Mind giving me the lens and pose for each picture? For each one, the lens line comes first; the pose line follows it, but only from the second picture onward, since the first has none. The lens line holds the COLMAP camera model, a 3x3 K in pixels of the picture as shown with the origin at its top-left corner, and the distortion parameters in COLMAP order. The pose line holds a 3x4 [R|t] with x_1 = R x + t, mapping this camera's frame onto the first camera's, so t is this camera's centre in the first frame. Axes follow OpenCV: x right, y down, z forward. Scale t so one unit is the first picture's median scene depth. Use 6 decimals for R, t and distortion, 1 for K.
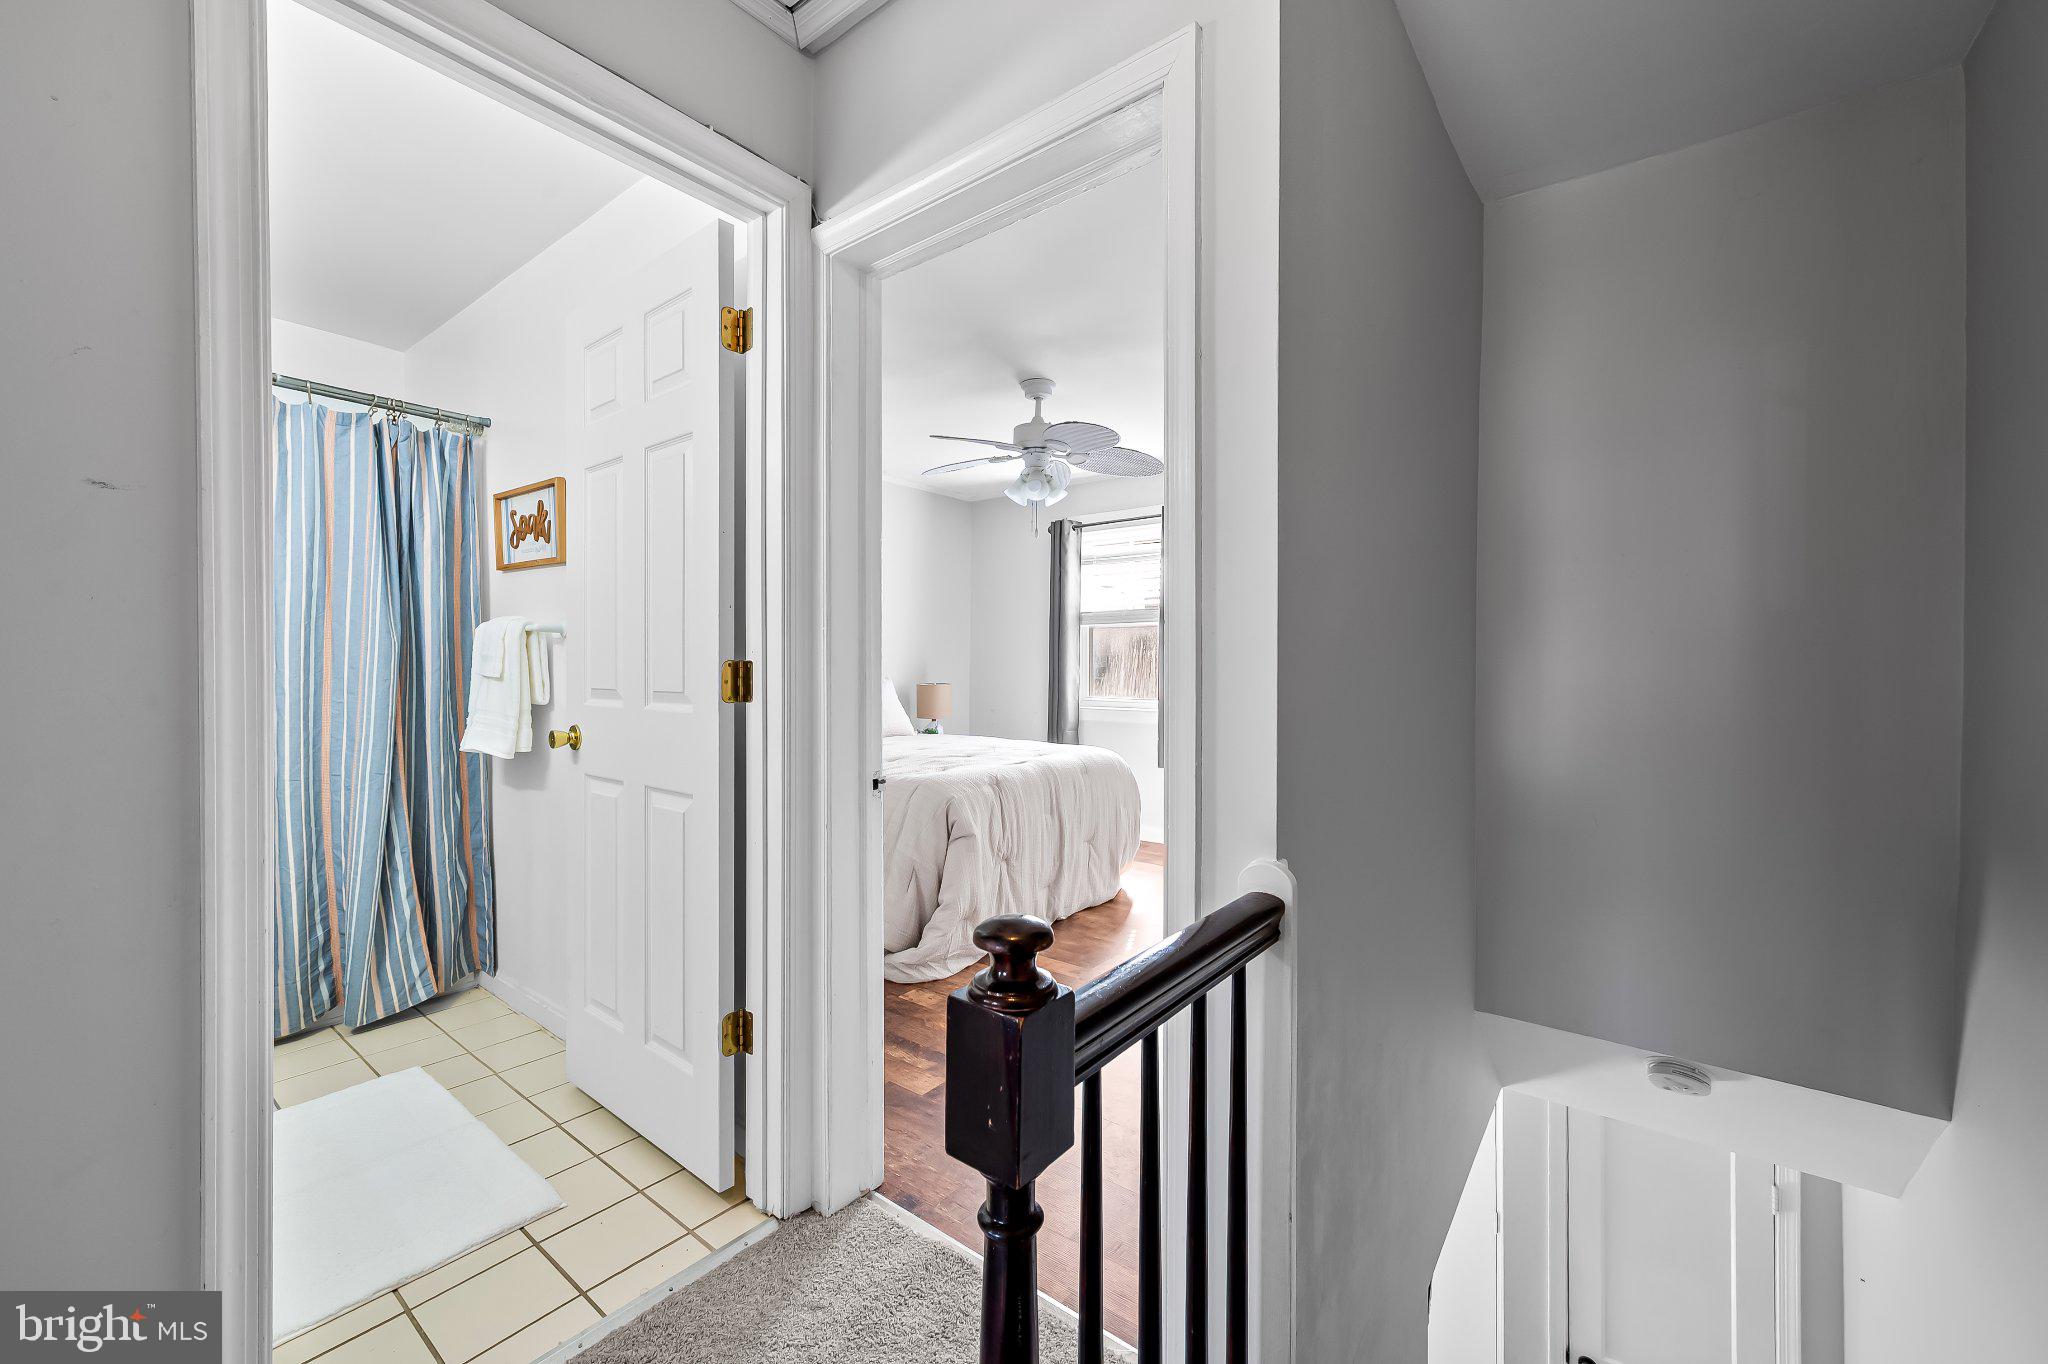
lens RADIAL K [[817.5, 0, 1032.3], [0, 817.5, 659.1], [0, 0, 1]] dist [0.005606, -0.000106]
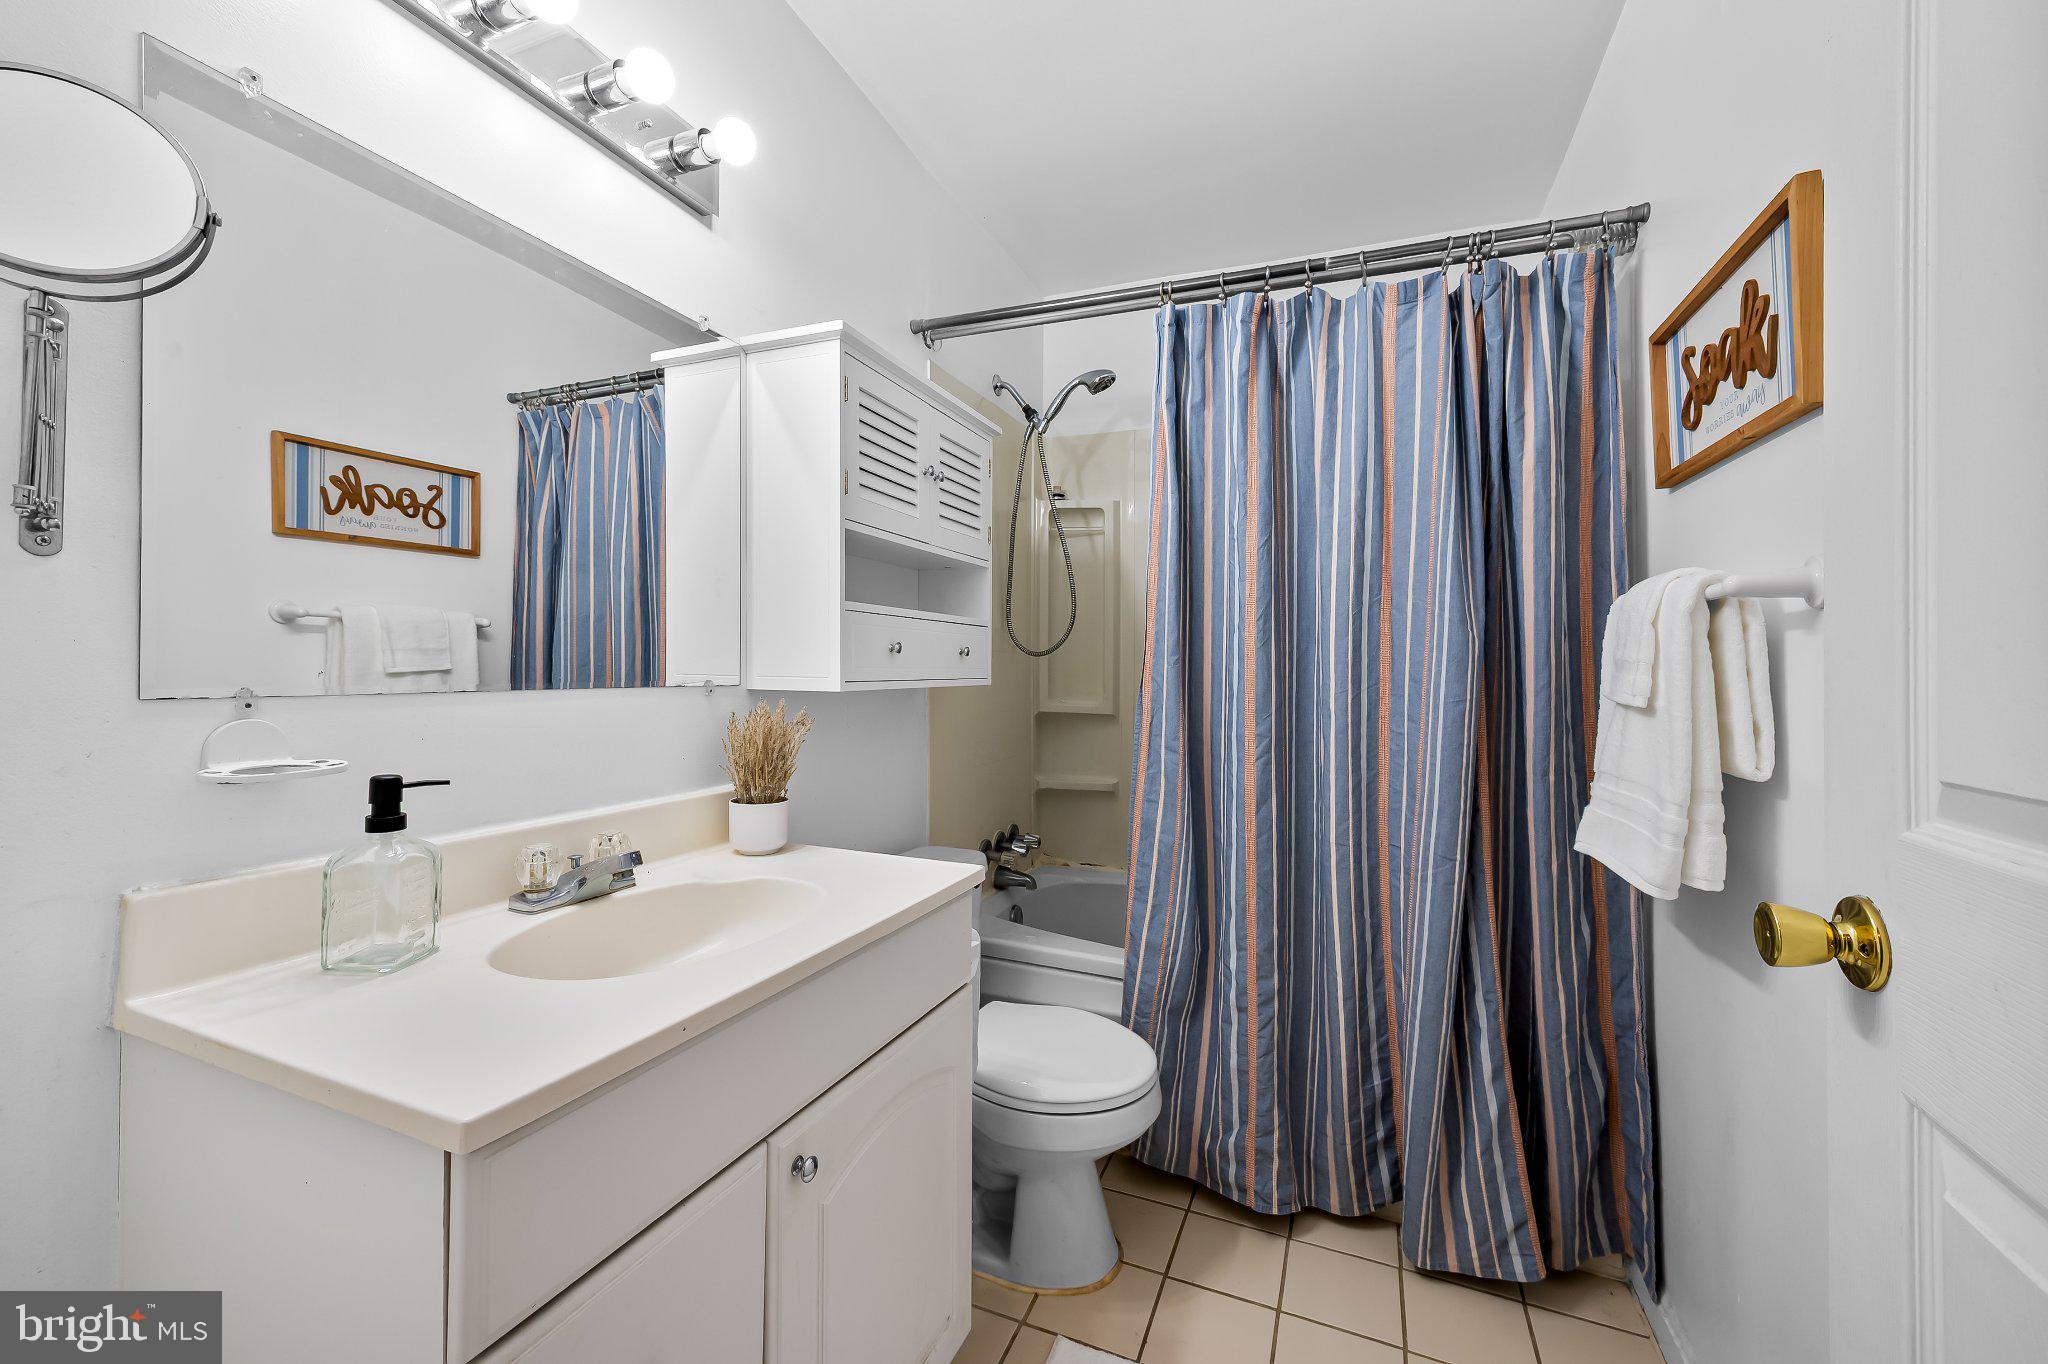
lens RADIAL K [[817.5, 0, 1032.3], [0, 817.5, 659.1], [0, 0, 1]] dist [0.005606, -0.000106]
pose [[0.278734, -0.006967, -0.960343, -0.303192], [-0.004265, 0.999955, -0.008492, 0.001182], [0.960359, 0.006463, 0.278692, 0.535906]]
